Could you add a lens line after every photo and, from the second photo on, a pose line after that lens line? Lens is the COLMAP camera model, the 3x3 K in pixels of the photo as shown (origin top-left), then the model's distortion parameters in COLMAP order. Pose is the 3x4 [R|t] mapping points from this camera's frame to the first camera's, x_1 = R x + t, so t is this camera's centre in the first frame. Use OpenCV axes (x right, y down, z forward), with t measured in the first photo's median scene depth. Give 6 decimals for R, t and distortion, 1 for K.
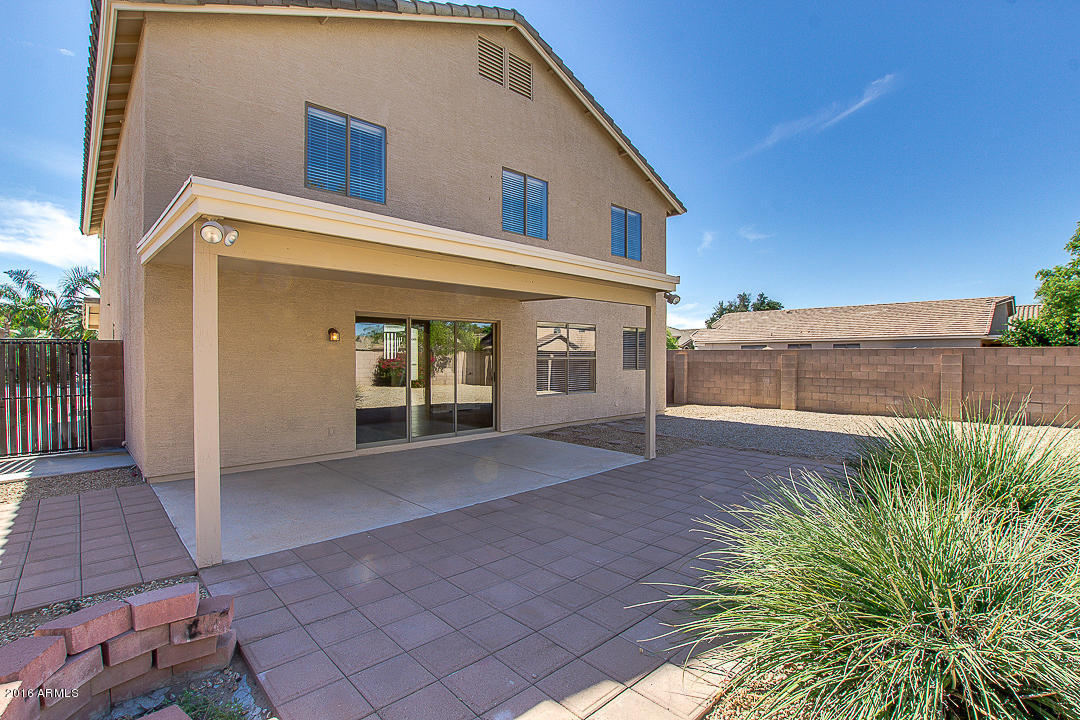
lens RADIAL K [[502.7, 0, 543.9], [0, 502.7, 360.2], [0, 0, 1]] dist [-0.021845, 0.000127]
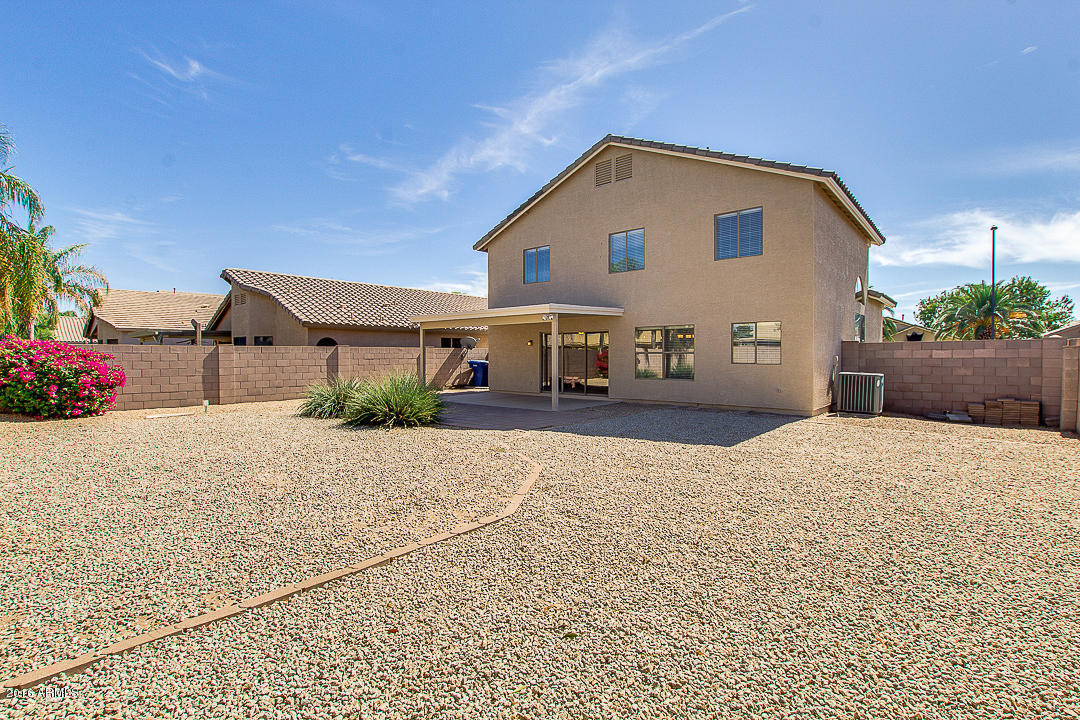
lens RADIAL K [[498.7, 0, 537.5], [0, 498.7, 357.2], [0, 0, 1]] dist [-0.024183, 0.000764]
pose [[0.089197, 0.008185, -0.995980, 1.018733], [-0.005646, 0.999954, 0.007712, 0.001610], [0.995998, 0.004936, 0.089239, 0.424716]]
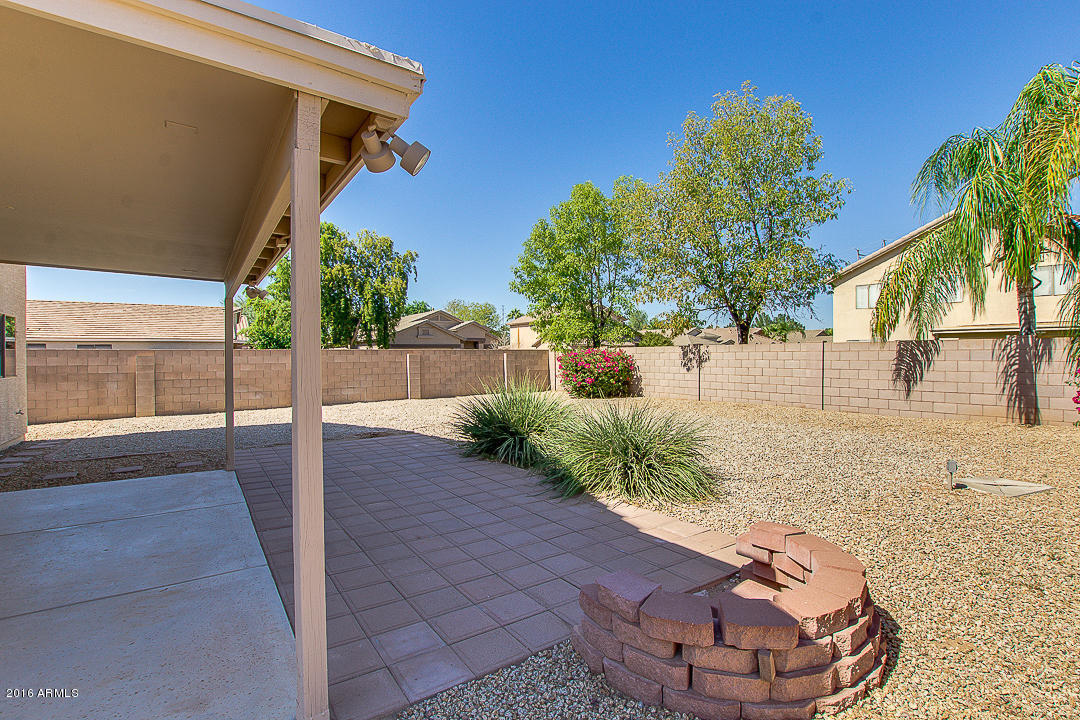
lens RADIAL K [[498.7, 0, 537.5], [0, 498.7, 357.2], [0, 0, 1]] dist [-0.024183, 0.000764]
pose [[0.164149, -0.004772, 0.986424, -0.300617], [0.015996, 0.999870, 0.002176, 0.001460], [-0.986306, 0.015422, 0.164204, 0.169070]]
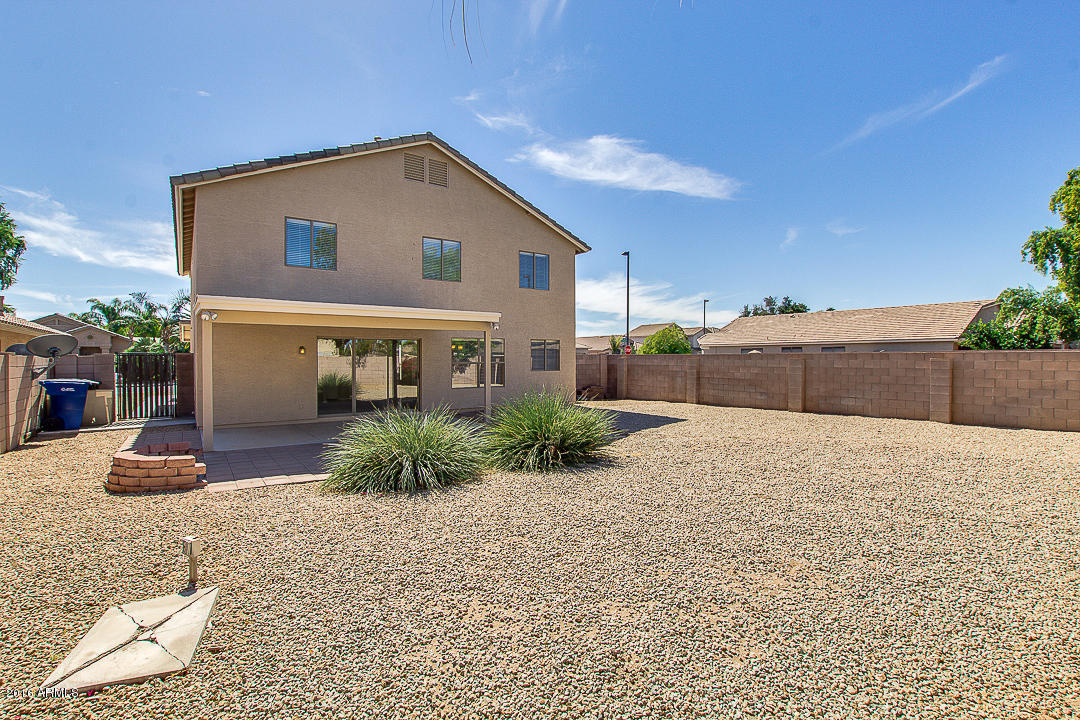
lens RADIAL K [[502.7, 0, 543.9], [0, 502.7, 360.2], [0, 0, 1]] dist [-0.021845, 0.000127]
pose [[0.990887, -0.002362, -0.134672, 0.326261], [0.001836, 0.999990, -0.004026, -0.003655], [0.134681, 0.003742, 0.990882, -0.302233]]
